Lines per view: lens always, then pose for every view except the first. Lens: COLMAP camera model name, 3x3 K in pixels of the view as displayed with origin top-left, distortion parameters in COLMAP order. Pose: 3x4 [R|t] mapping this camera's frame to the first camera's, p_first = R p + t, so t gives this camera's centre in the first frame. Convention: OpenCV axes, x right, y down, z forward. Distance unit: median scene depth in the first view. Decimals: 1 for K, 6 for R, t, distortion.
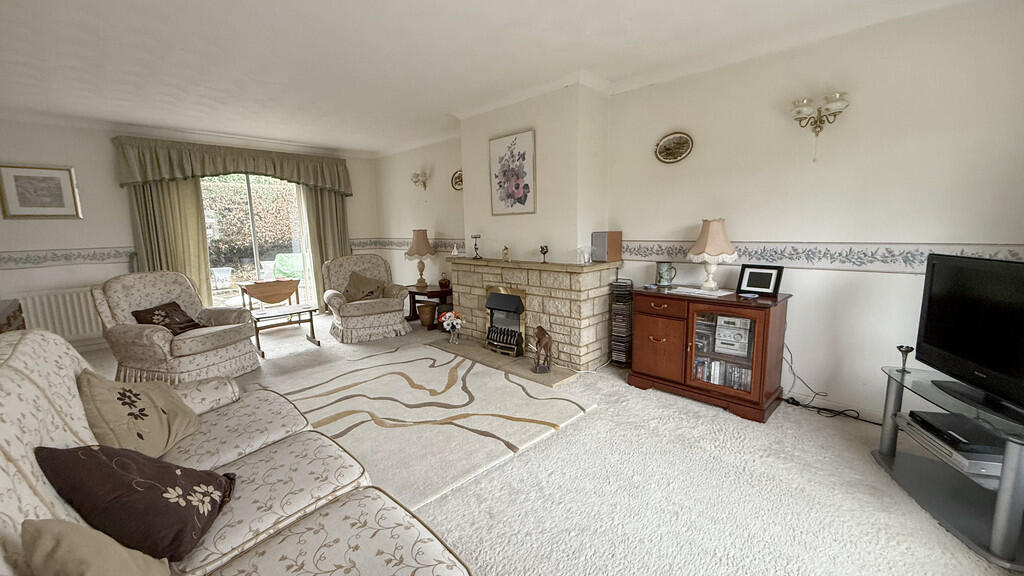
lens RADIAL K [[407.9, 0, 507.3], [0, 407.9, 285.8], [0, 0, 1]] dist [0.000031, -0.000028]
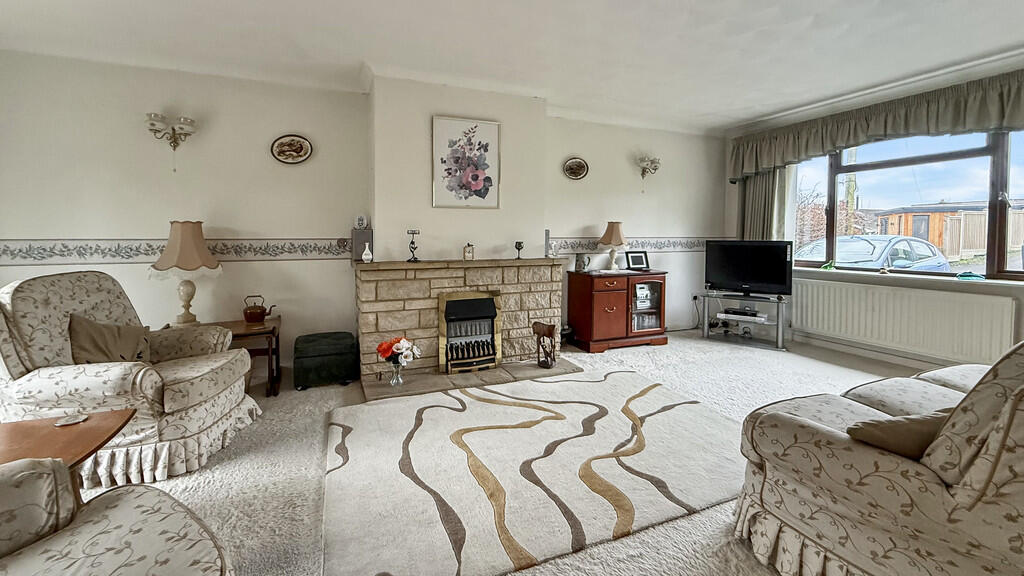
lens RADIAL K [[426.0, 0, 508.3], [0, 426.0, 246.5], [0, 0, 1]] dist [-0.000606, -0.000112]
pose [[0.382891, -0.000928, 0.923793, -0.844730], [0.127774, 0.990441, -0.051965, -0.034495], [-0.914914, 0.137933, 0.379350, 0.612154]]
